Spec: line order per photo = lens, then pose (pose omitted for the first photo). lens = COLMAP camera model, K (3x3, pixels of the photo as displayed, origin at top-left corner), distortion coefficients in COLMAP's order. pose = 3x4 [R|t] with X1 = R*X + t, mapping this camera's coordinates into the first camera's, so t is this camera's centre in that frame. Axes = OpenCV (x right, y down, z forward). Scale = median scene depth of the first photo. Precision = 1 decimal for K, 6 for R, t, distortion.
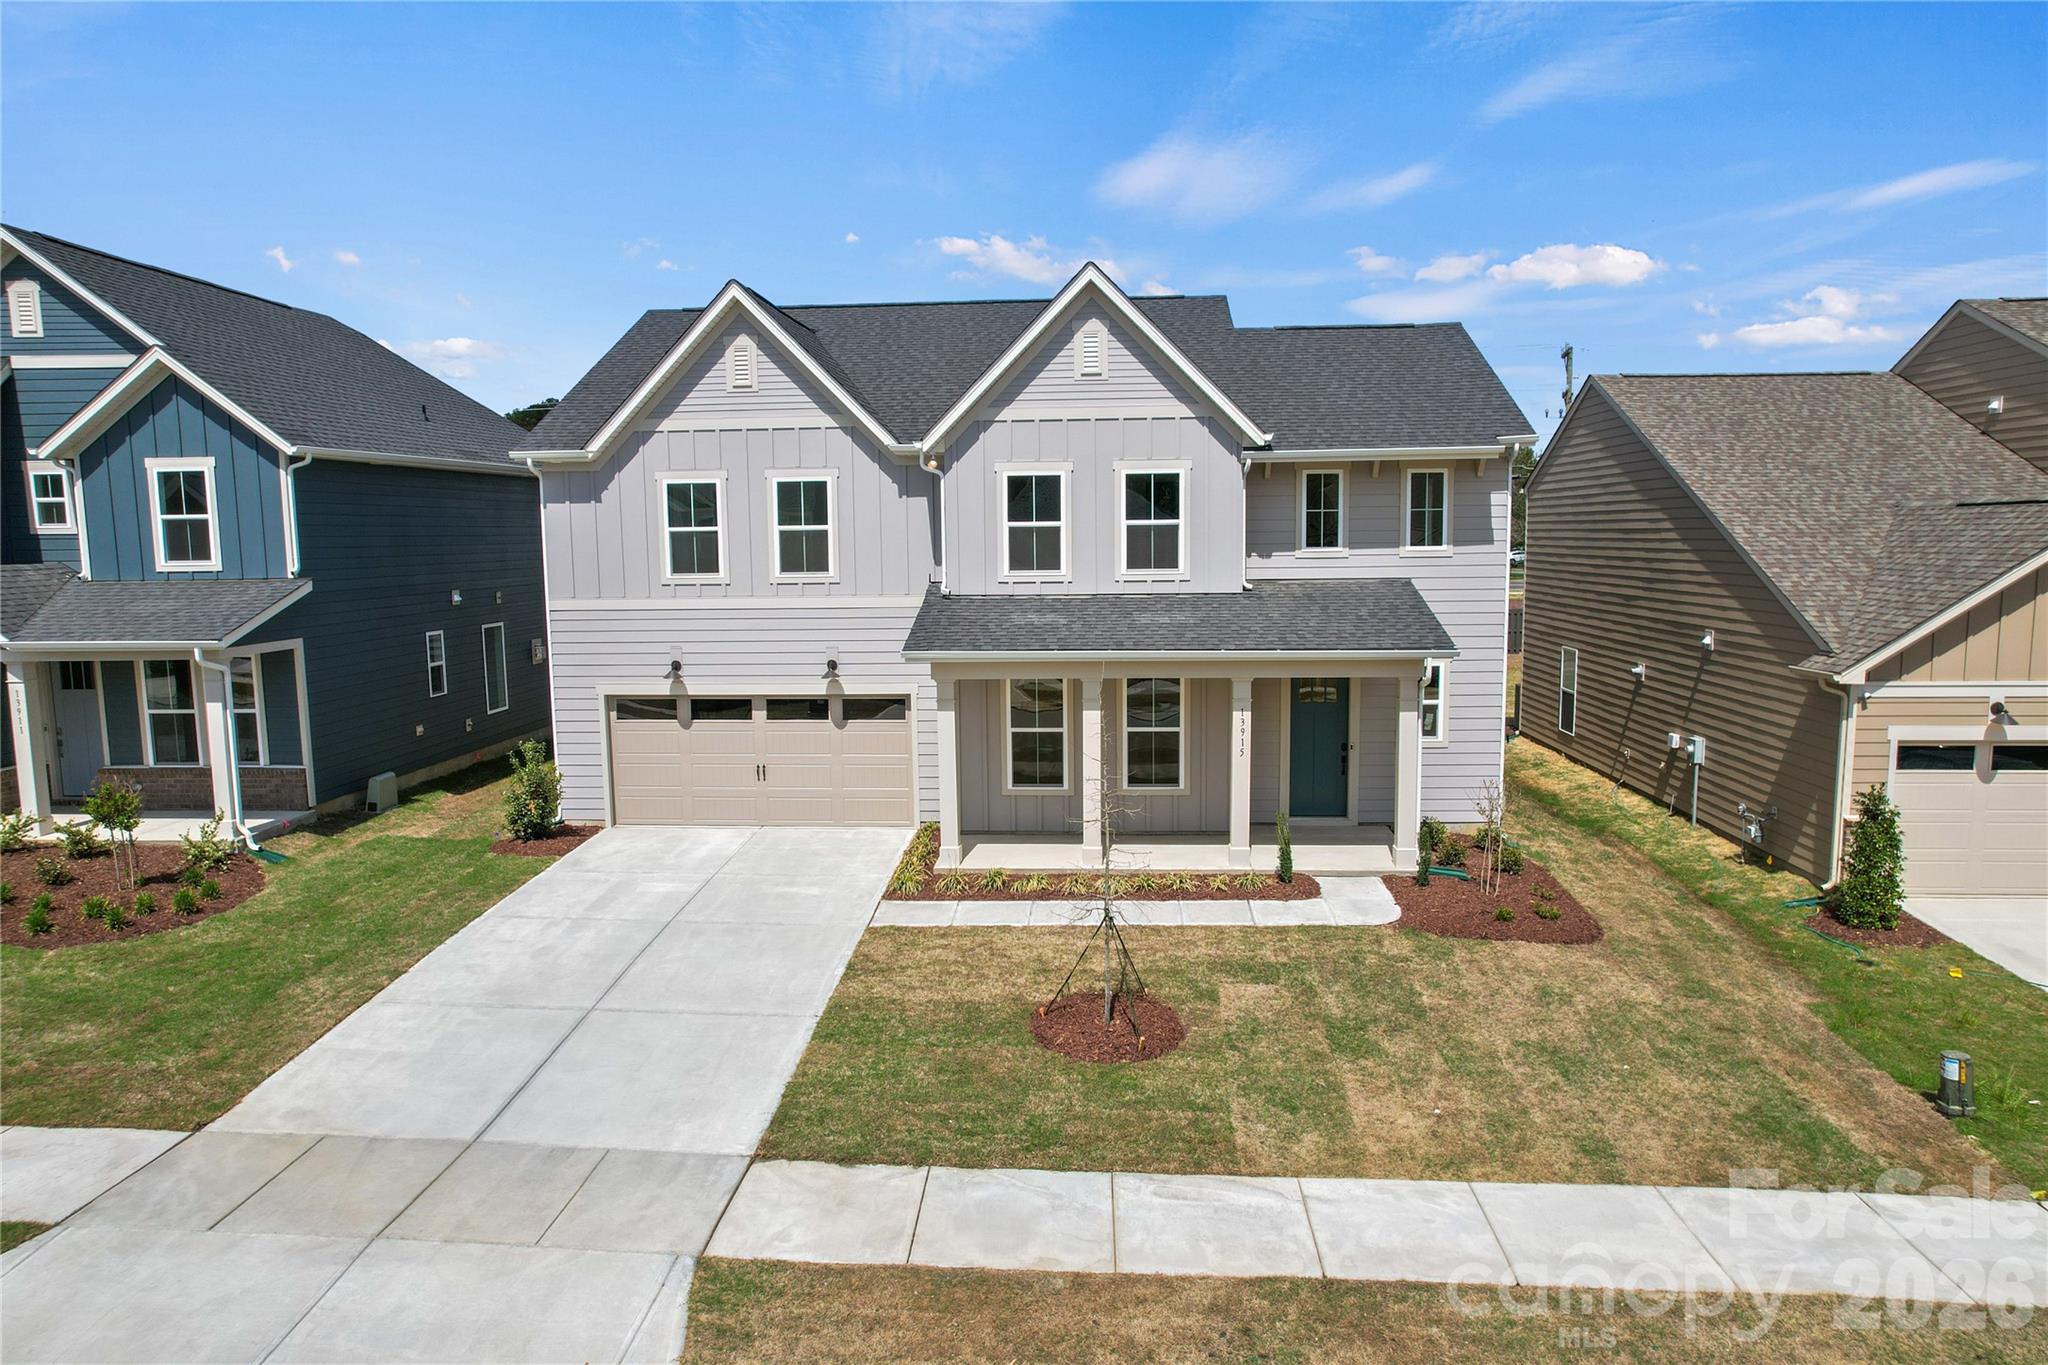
lens RADIAL K [[1330.5, 0, 1030.8], [0, 1330.5, 689.6], [0, 0, 1]] dist [-0.066633, 0.056407]
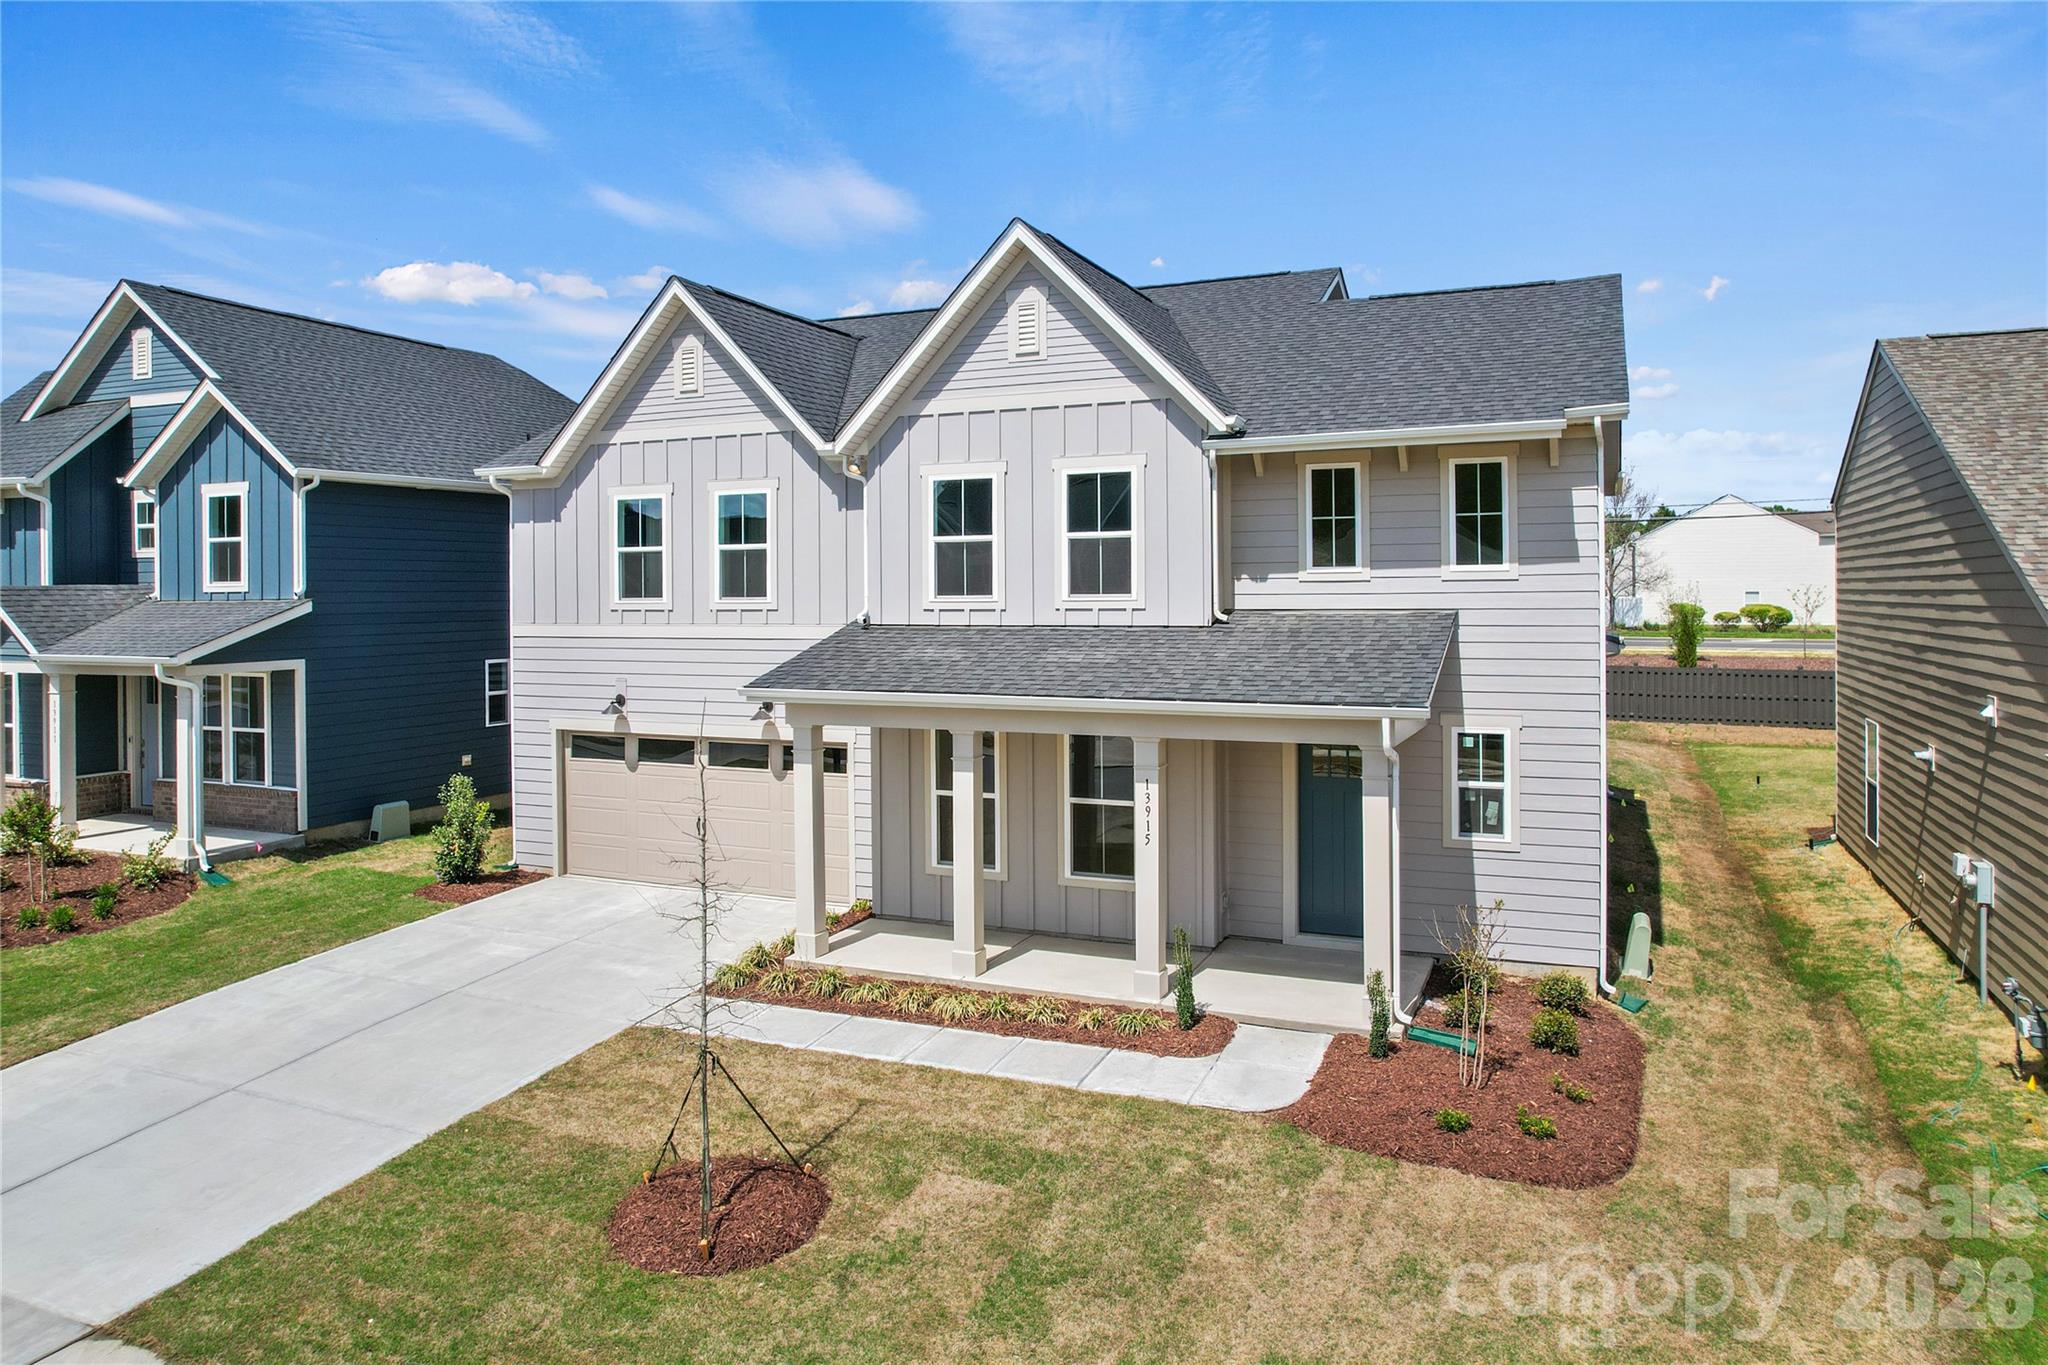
lens RADIAL K [[1353.5, 0, 1022.8], [0, 1353.5, 593.0], [0, 0, 1]] dist [-0.068834, 0.056995]
pose [[0.939735, 0.004523, -0.341874, 0.317843], [-0.044040, 0.993184, -0.107916, -0.004097], [0.339055, 0.116469, 0.933529, 0.243338]]
